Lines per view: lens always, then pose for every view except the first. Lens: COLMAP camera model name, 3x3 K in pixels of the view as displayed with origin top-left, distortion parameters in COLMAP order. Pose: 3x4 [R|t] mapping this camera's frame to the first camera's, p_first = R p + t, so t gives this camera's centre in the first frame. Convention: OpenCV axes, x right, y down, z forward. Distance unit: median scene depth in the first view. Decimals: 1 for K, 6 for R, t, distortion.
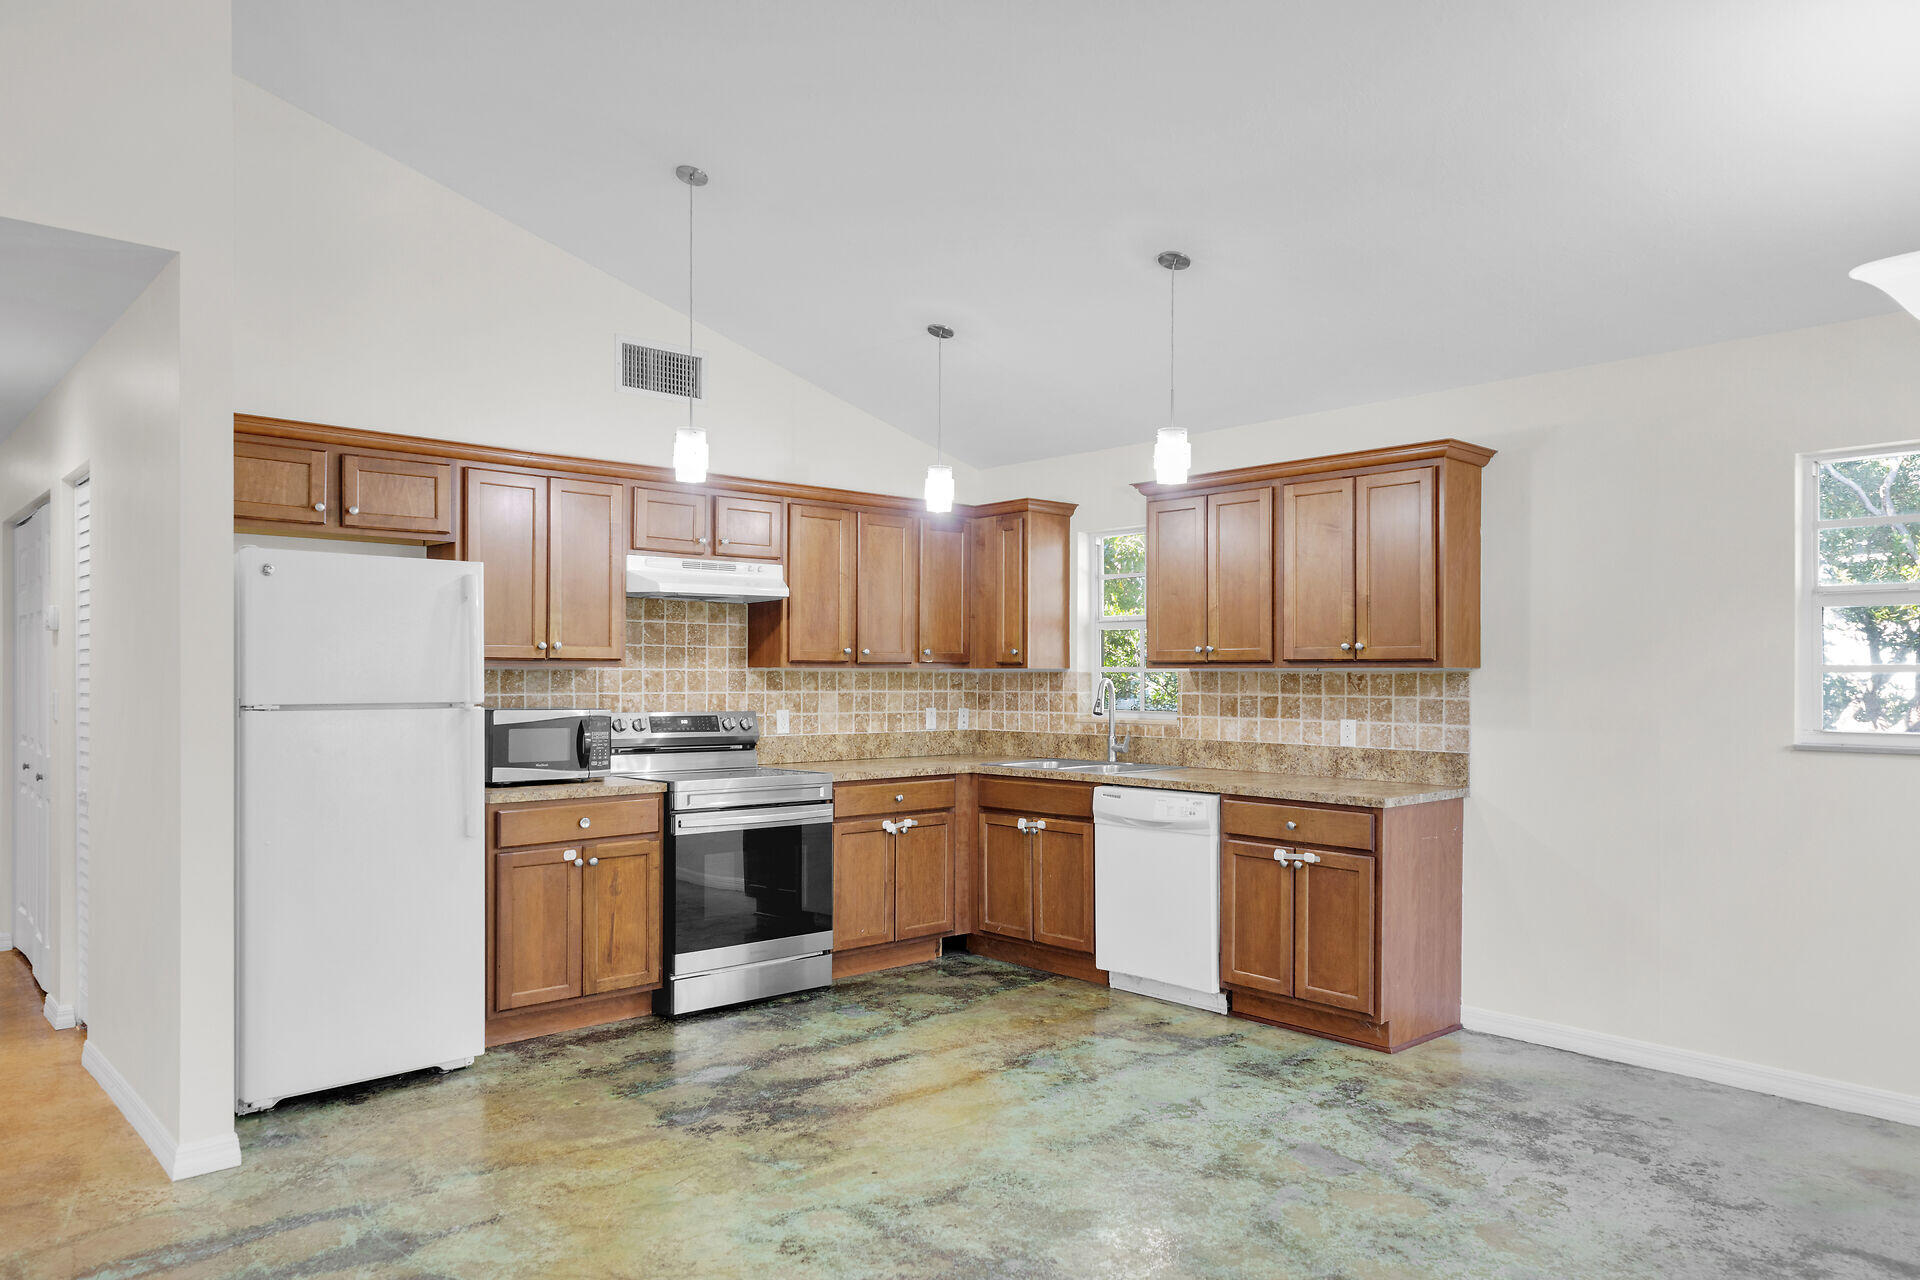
lens RADIAL K [[1274.7, 0, 967.4], [0, 1274.7, 653.6], [0, 0, 1]] dist [-0.005779, -0.000012]
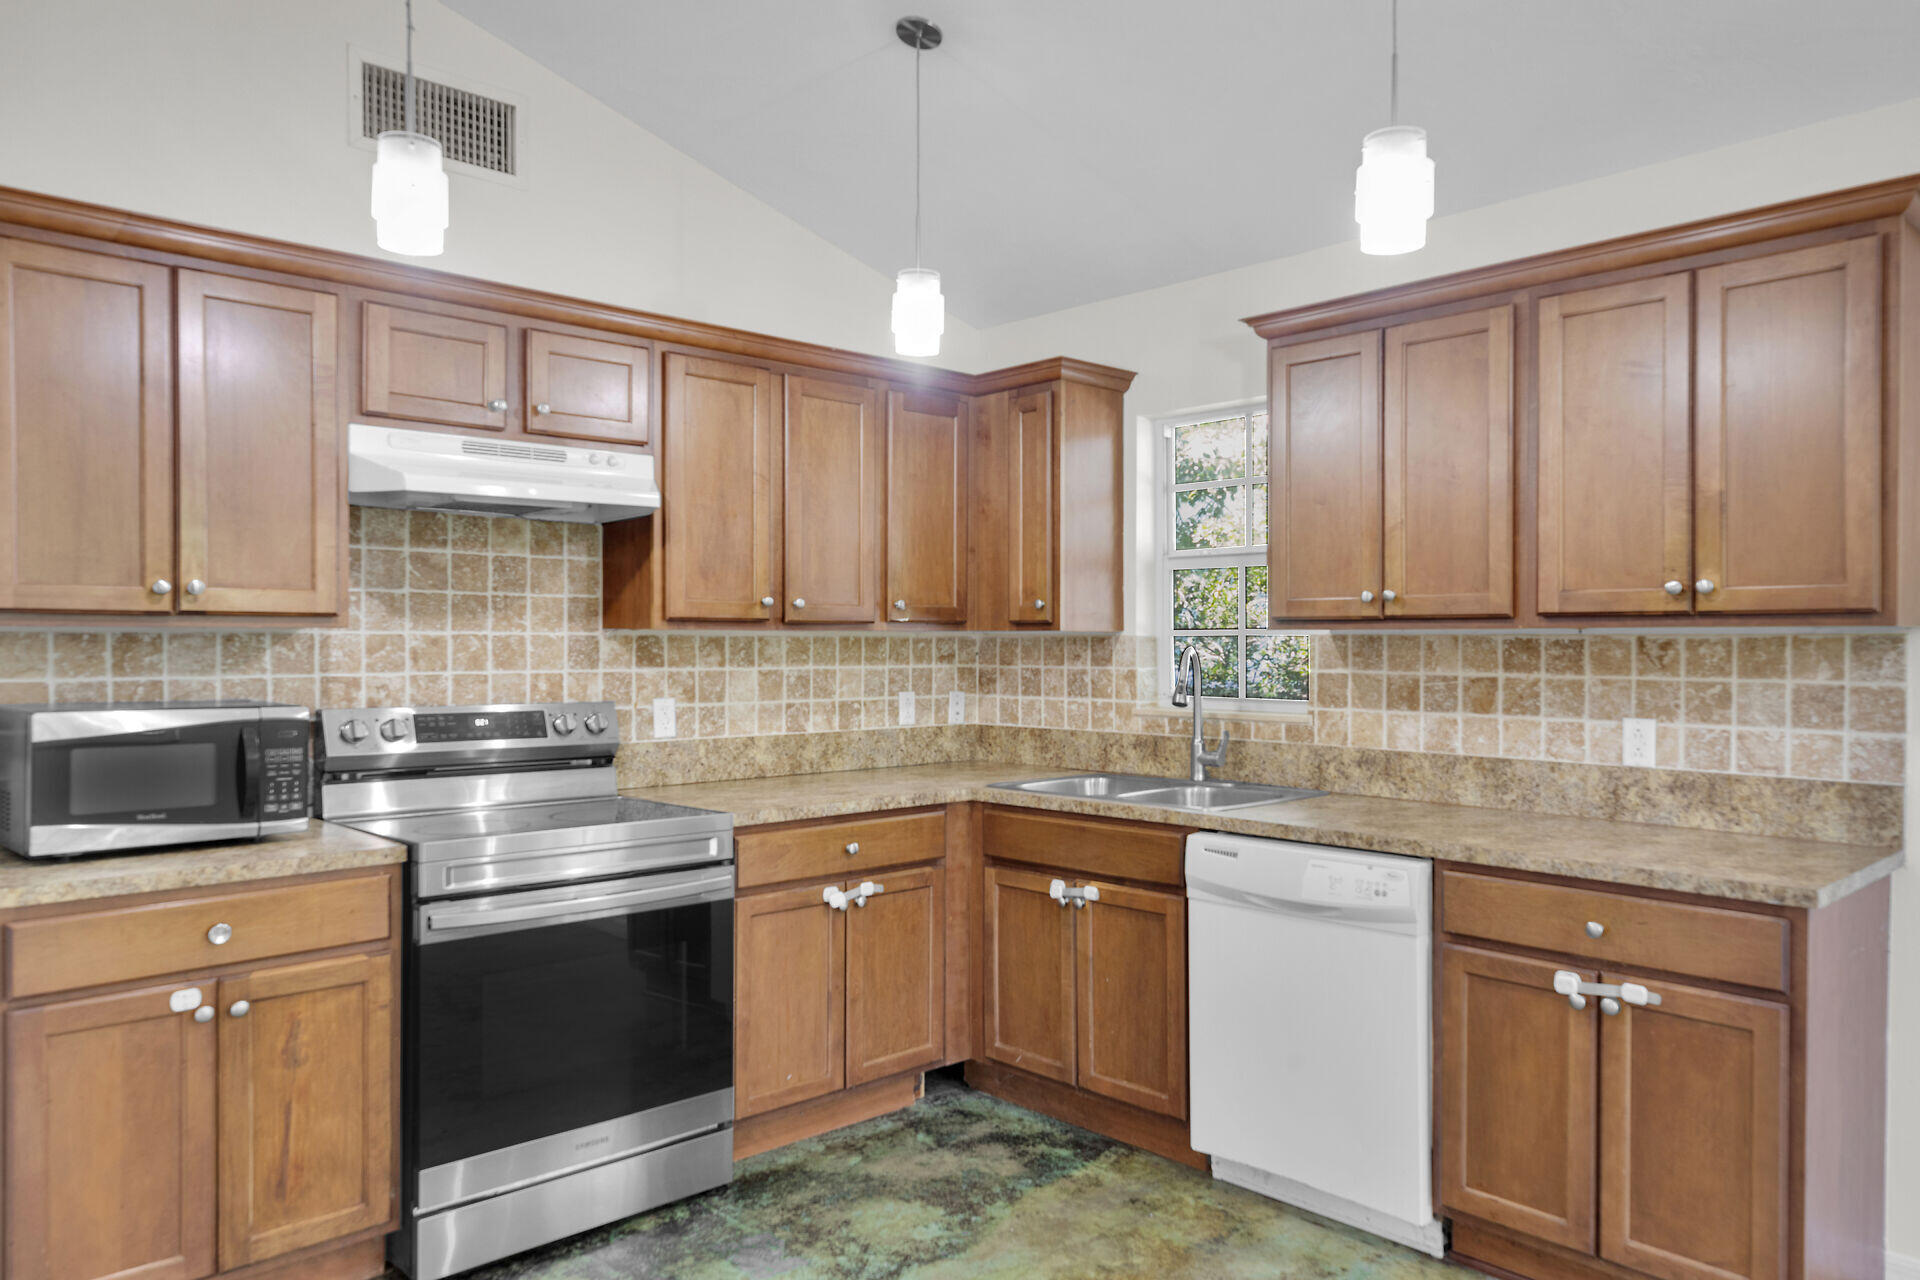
lens RADIAL K [[1274.7, 0, 959.6], [0, 1274.7, 646.6], [0, 0, 1]] dist [-0.005779, -0.000012]
pose [[0.999974, -0.001621, 0.007018, -0.007664], [0.001472, 0.999775, 0.021144, 0.007042], [-0.007051, -0.021133, 0.999752, 0.429304]]
